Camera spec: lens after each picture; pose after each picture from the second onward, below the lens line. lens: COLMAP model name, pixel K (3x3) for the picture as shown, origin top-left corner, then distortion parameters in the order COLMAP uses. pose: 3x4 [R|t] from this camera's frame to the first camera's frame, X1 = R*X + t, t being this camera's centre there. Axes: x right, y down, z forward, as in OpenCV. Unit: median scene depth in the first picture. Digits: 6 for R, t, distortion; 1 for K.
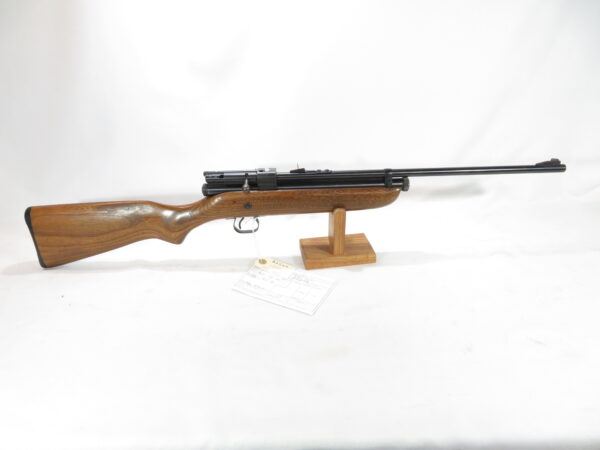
lens RADIAL K [[337.1, 0, 300.0], [0, 337.1, 225.0], [0, 0, 1]] dist [0.003015, 0.000717]
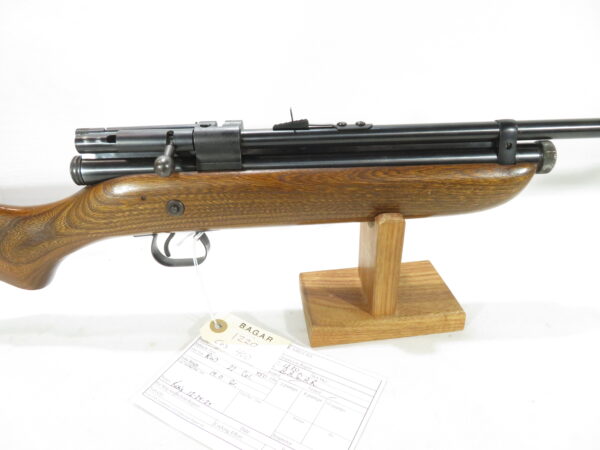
lens RADIAL K [[381.1, 0, 300.0], [0, 381.1, 225.0], [0, 0, 1]] dist [0.001921, 0.001103]
pose [[0.999504, 0.002192, -0.031407, 0.019187], [-0.001647, 0.999848, 0.017365, -0.042722], [0.031441, -0.017305, 0.999356, 0.509660]]
